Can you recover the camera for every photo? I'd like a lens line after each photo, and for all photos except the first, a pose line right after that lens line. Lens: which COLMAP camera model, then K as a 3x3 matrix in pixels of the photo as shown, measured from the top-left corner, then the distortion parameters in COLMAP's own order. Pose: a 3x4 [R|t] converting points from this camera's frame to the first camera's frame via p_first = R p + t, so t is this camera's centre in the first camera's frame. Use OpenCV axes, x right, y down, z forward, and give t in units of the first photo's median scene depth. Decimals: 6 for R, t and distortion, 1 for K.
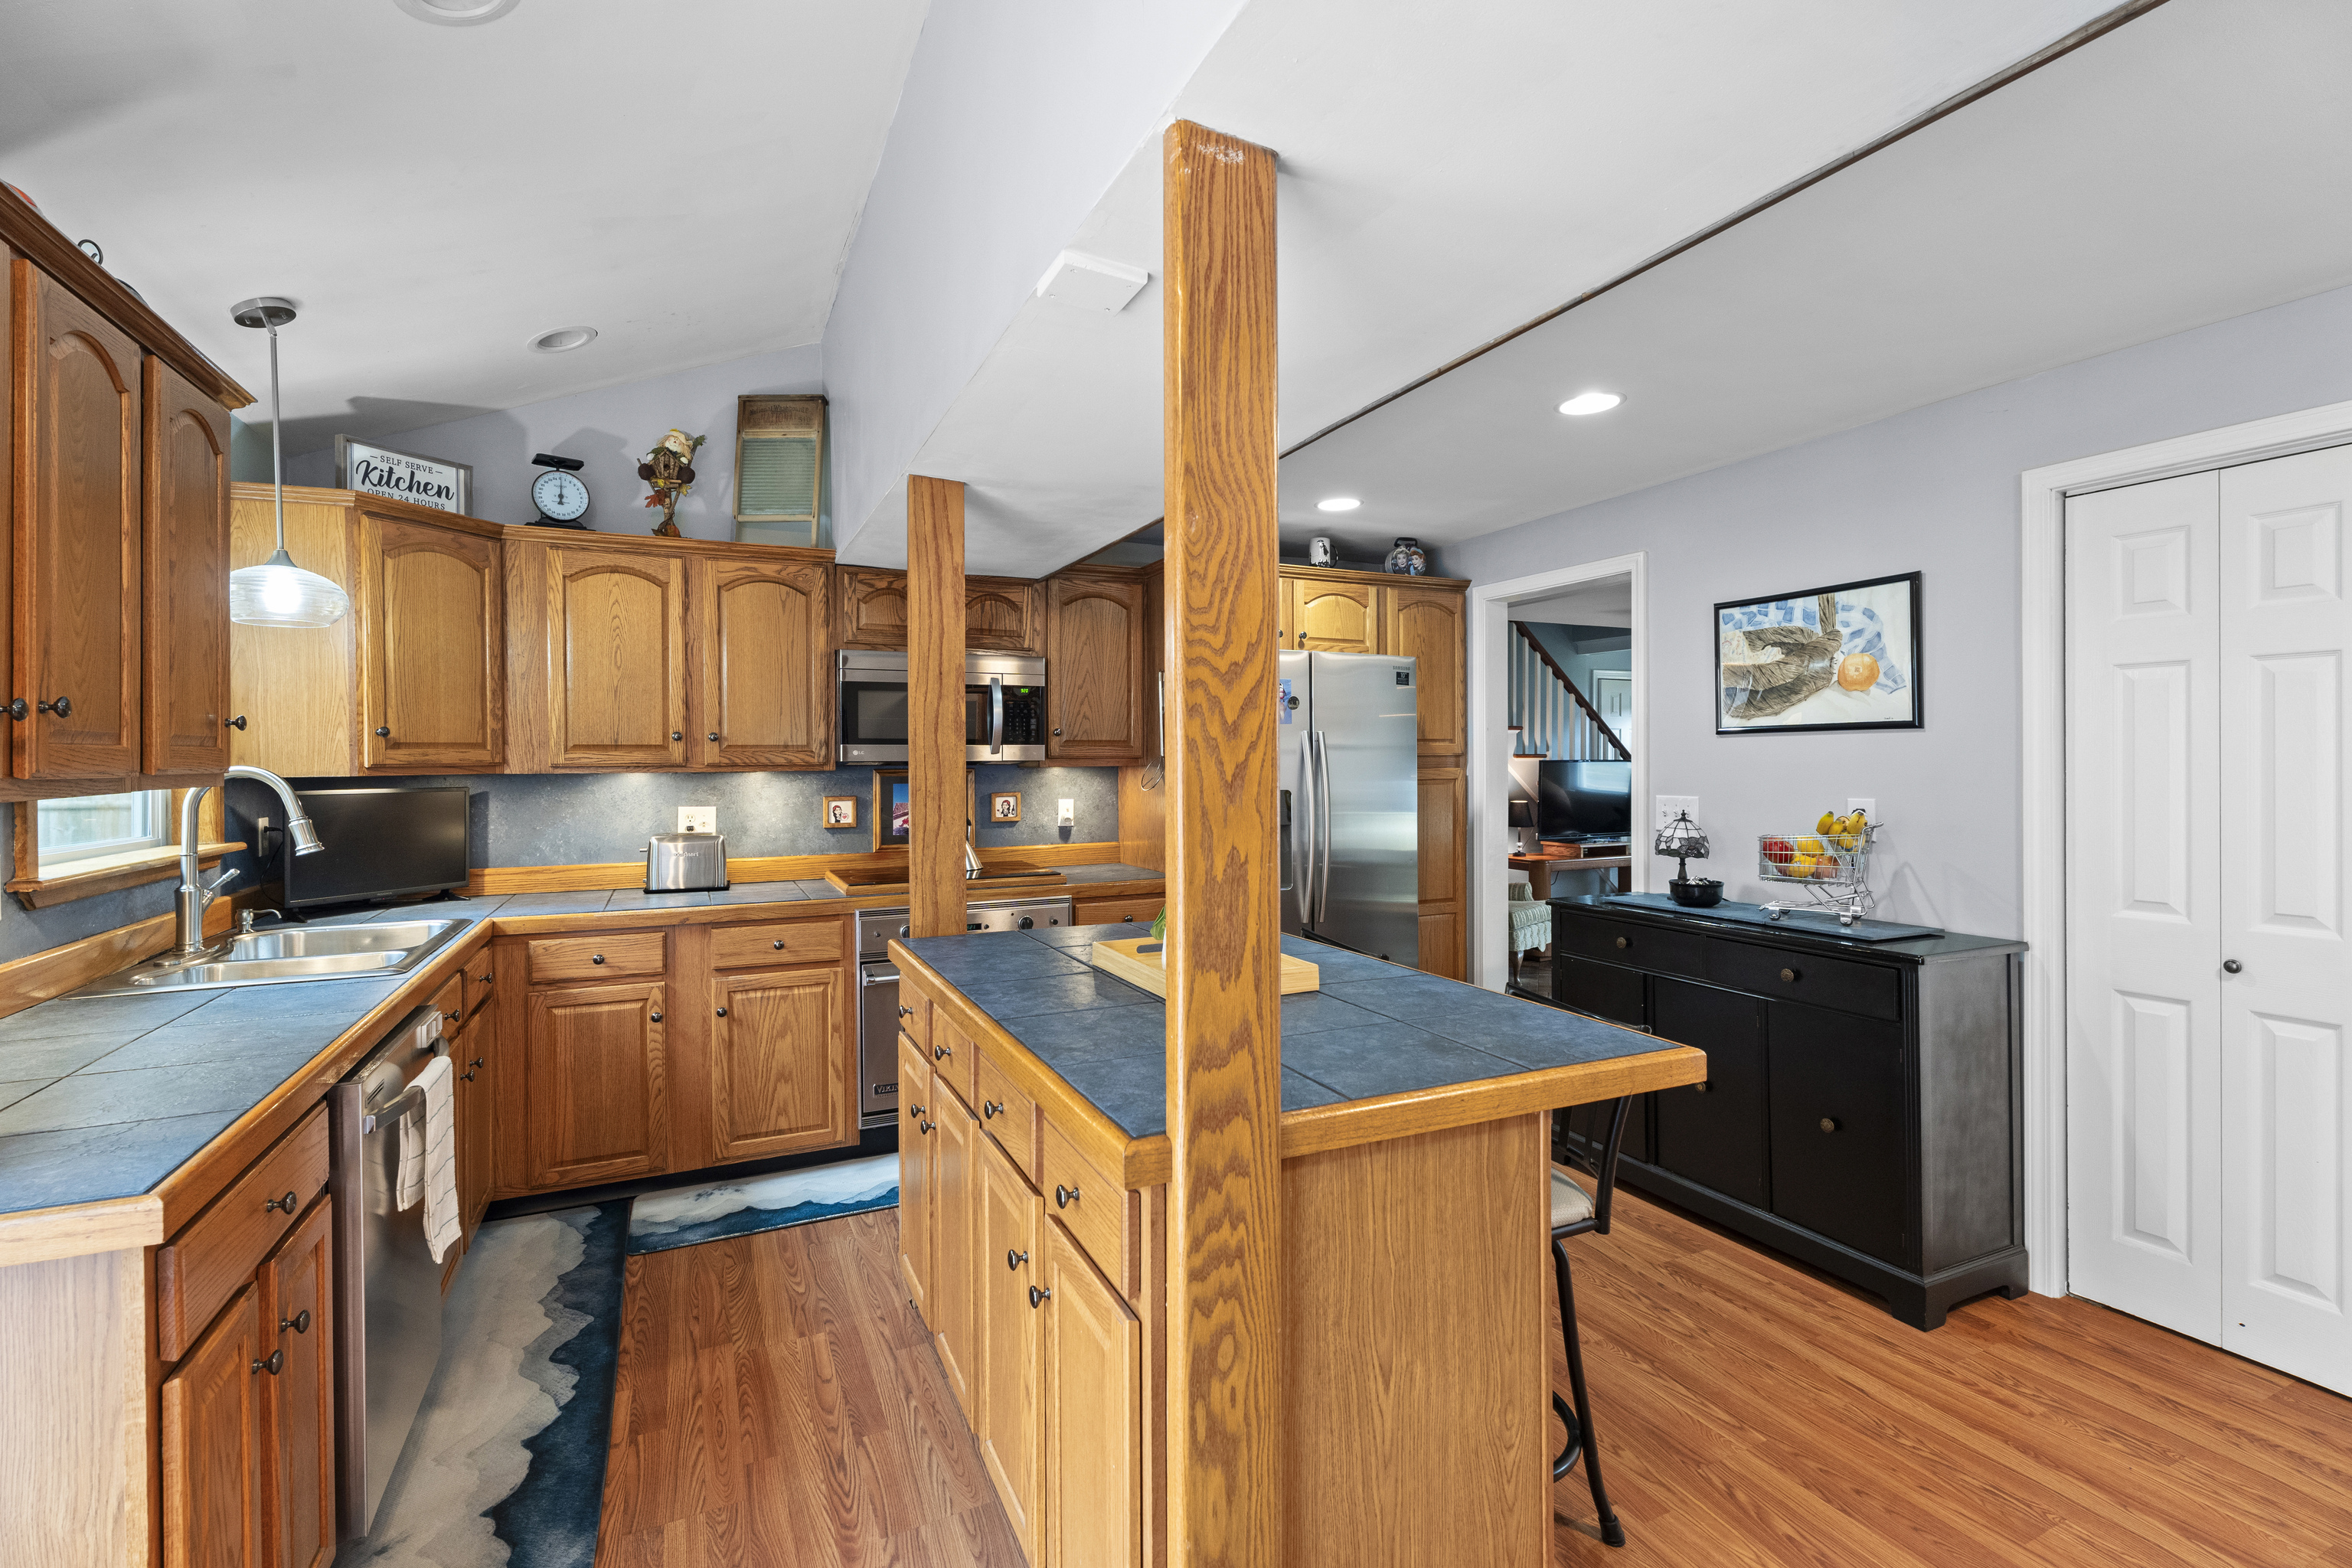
lens RADIAL K [[1072.7, 0, 1182.5], [0, 1072.7, 762.2], [0, 0, 1]] dist [0.000762, 0.000488]
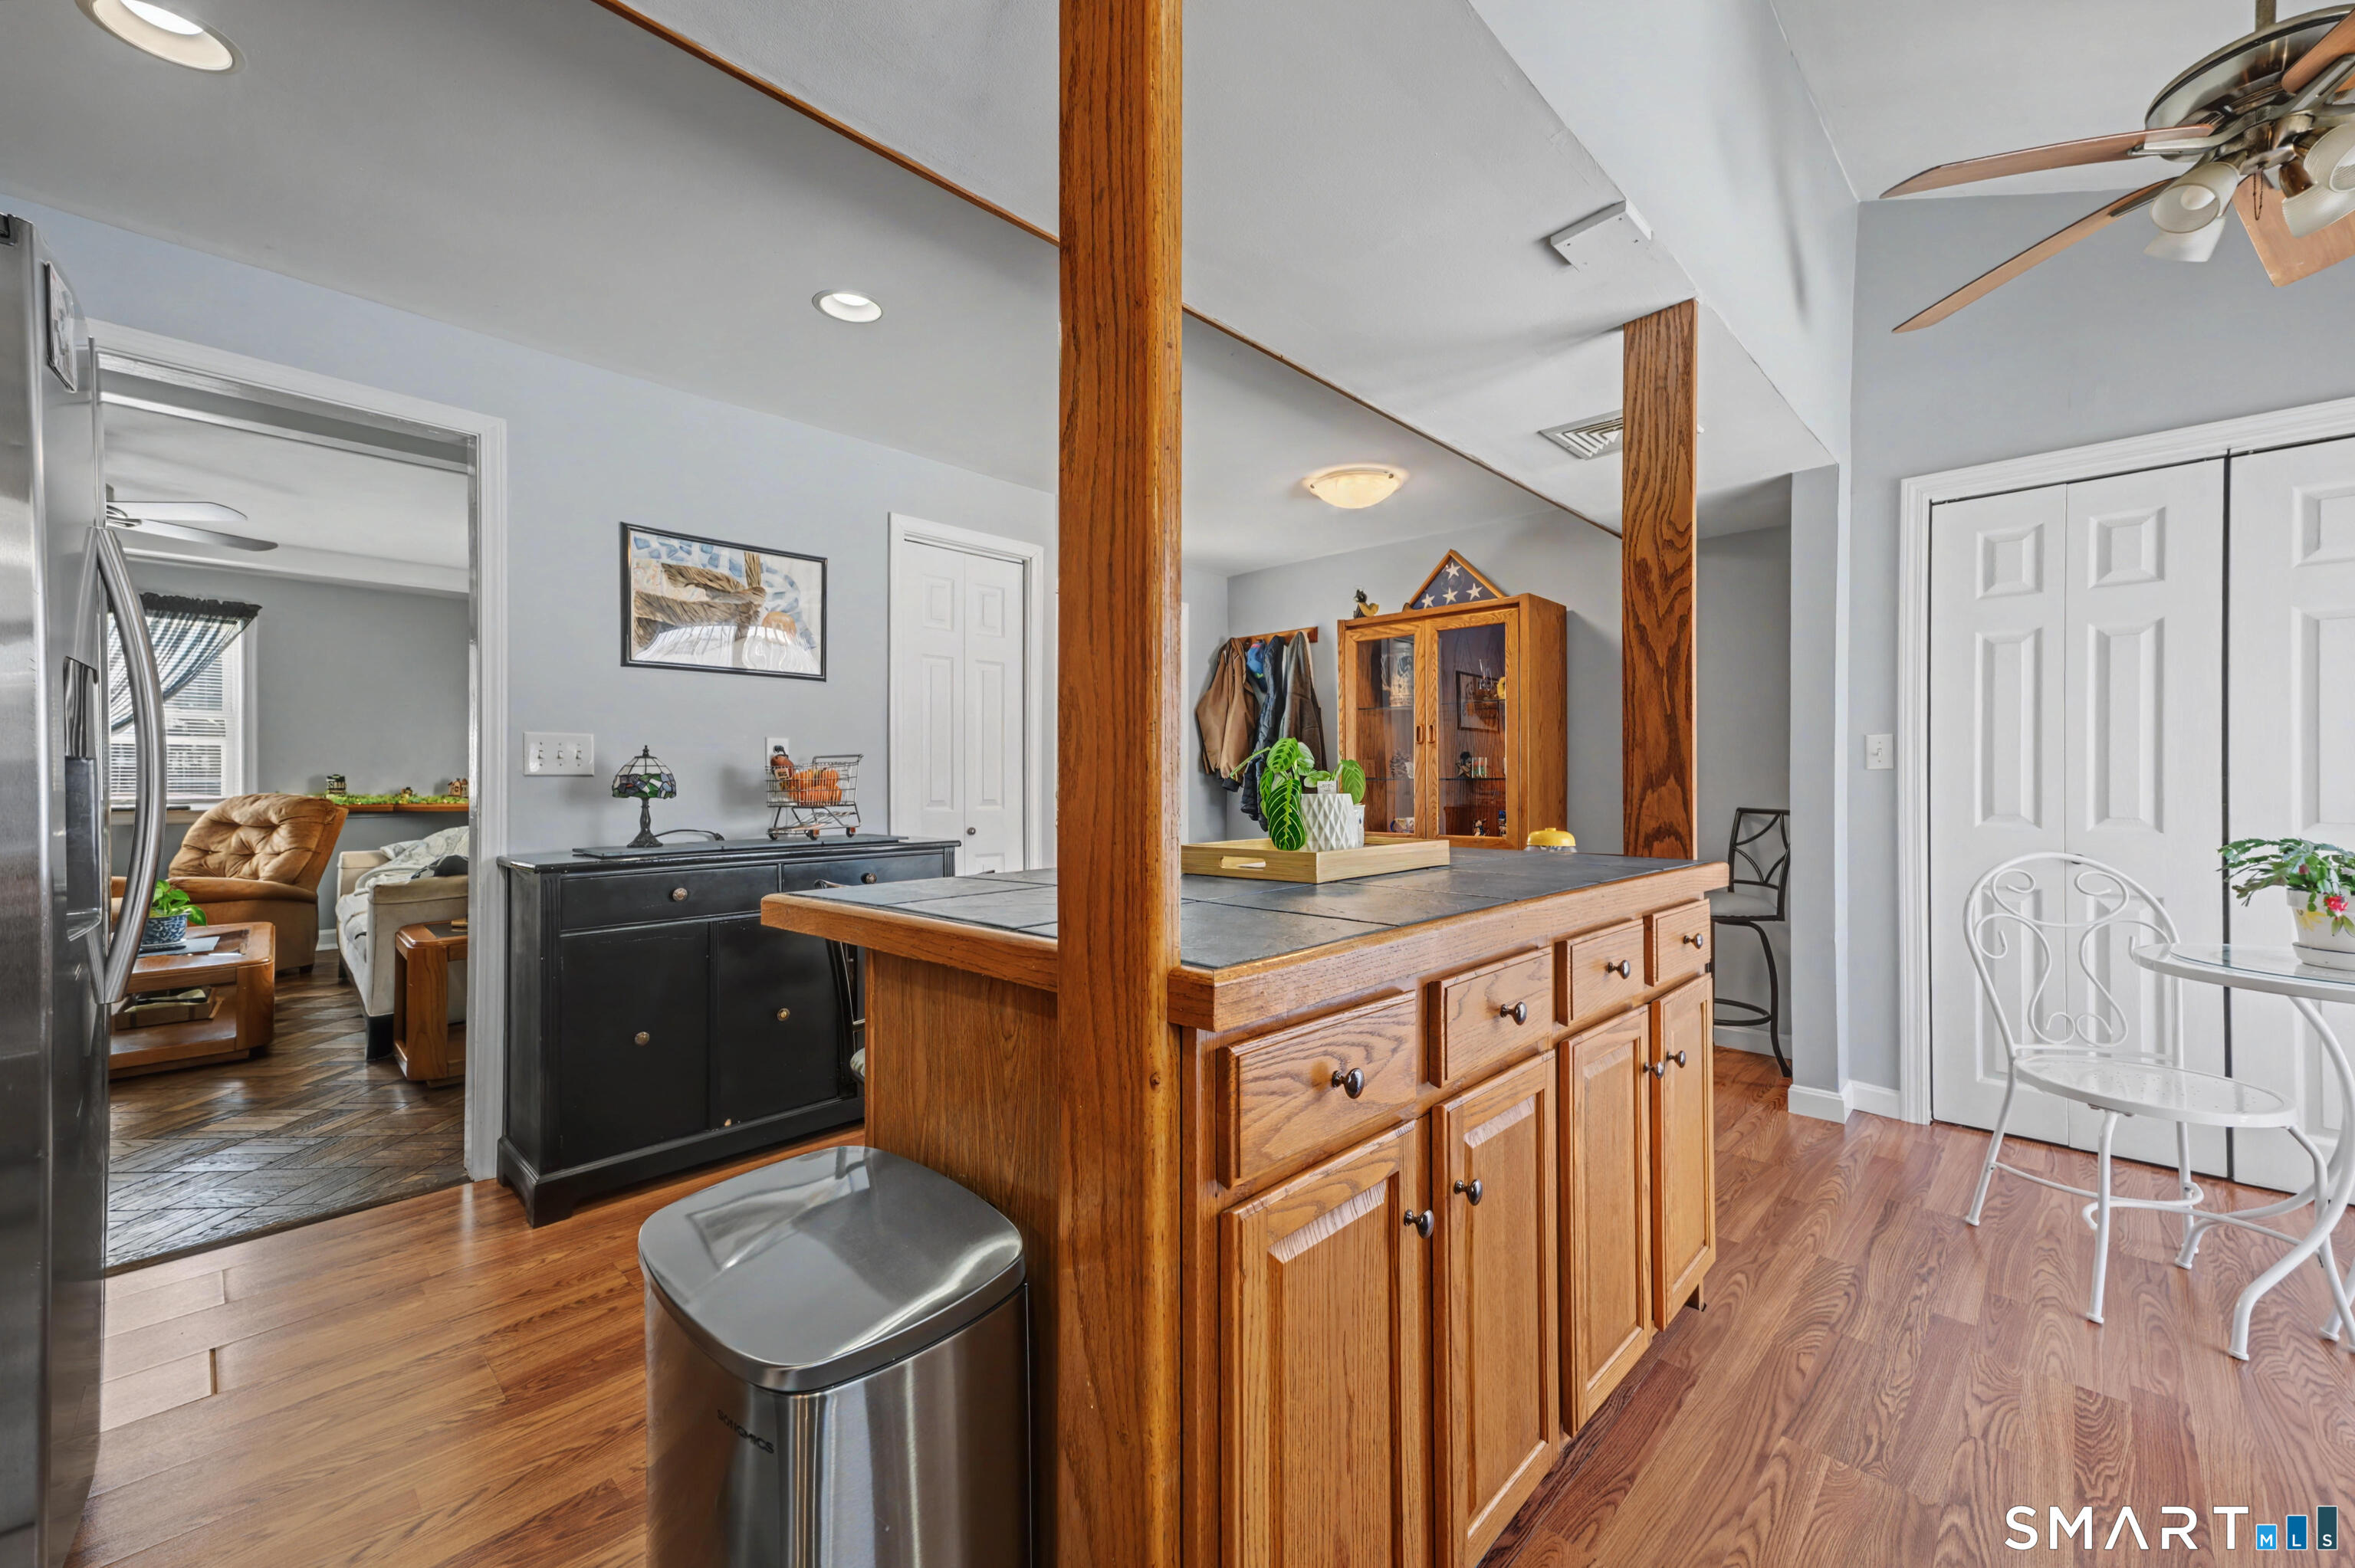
lens RADIAL K [[948.2, 0, 1190.8], [0, 948.2, 778.6], [0, 0, 1]] dist [0.018609, 0.004038]
pose [[-0.366520, 0.013571, 0.930311, -0.511061], [0.012380, 0.999876, -0.009708, 0.098625], [-0.930328, 0.007959, -0.366643, 1.003006]]
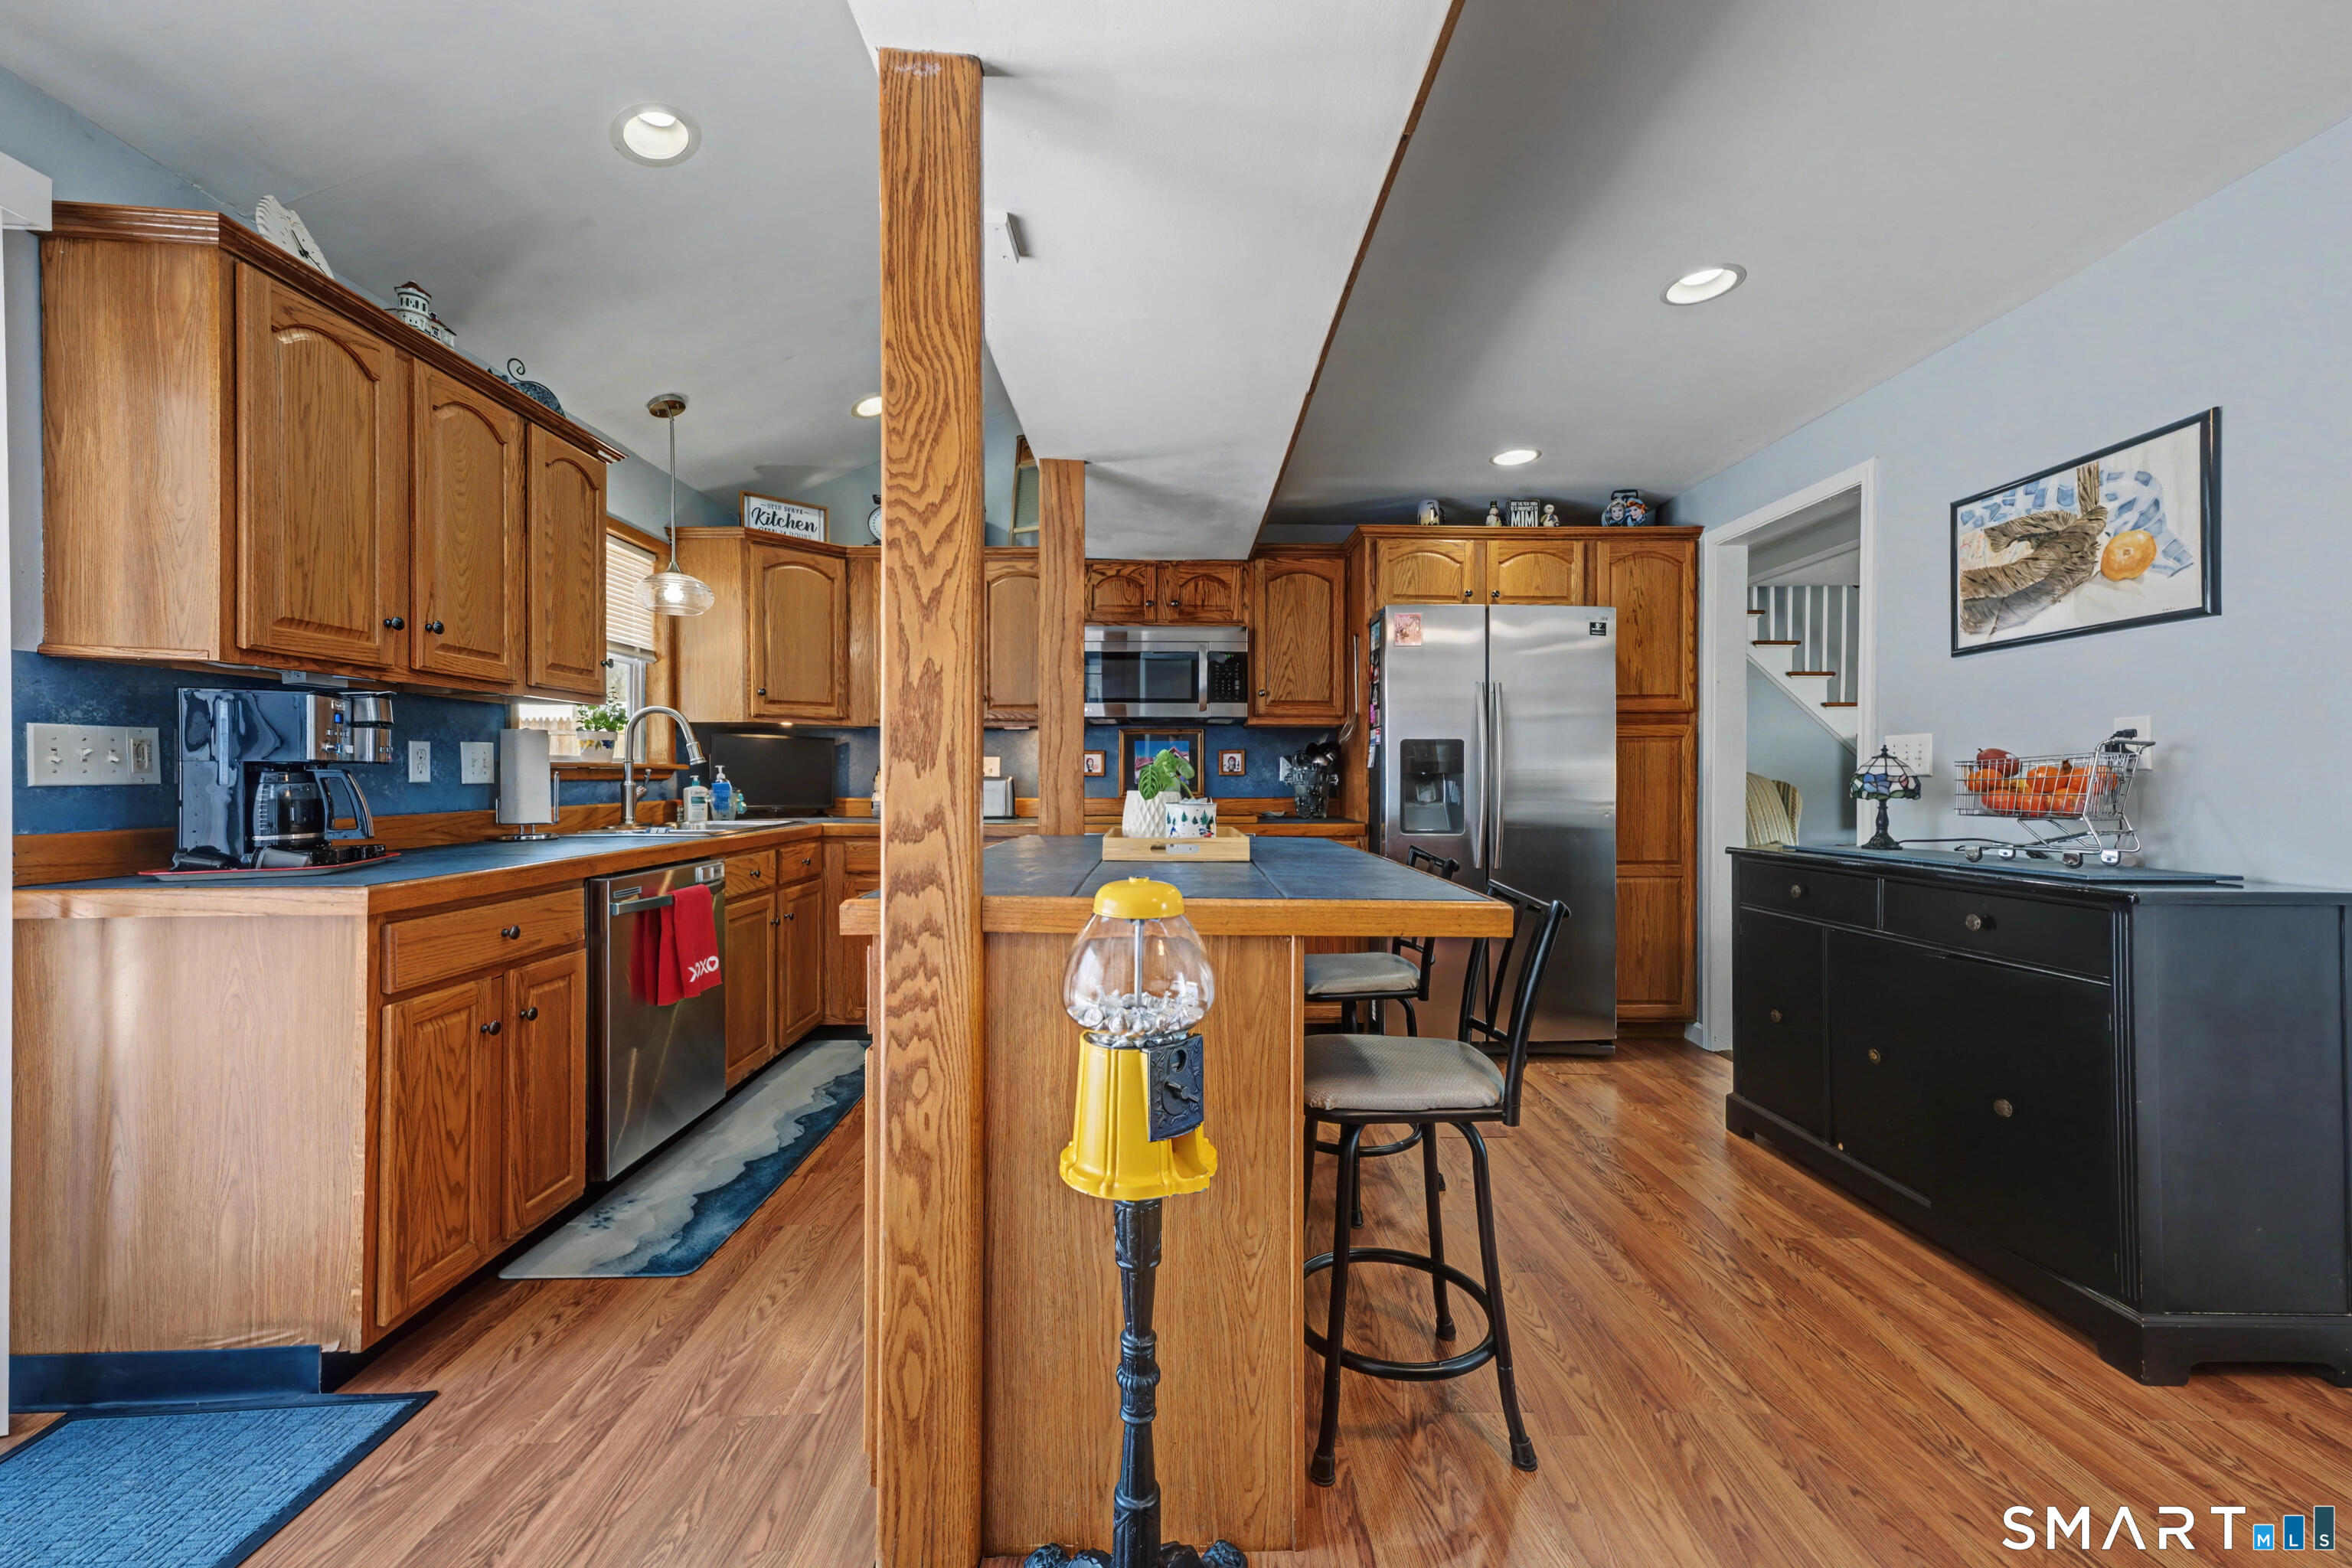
lens RADIAL K [[947.1, 0, 1187.2], [0, 947.1, 785.5], [0, 0, 1]] dist [0.018609, 0.004038]
pose [[0.907358, 0.006271, -0.420312, 0.316076], [-0.005855, 0.999980, 0.002281, 0.090873], [0.420318, 0.000391, 0.907377, 0.069738]]
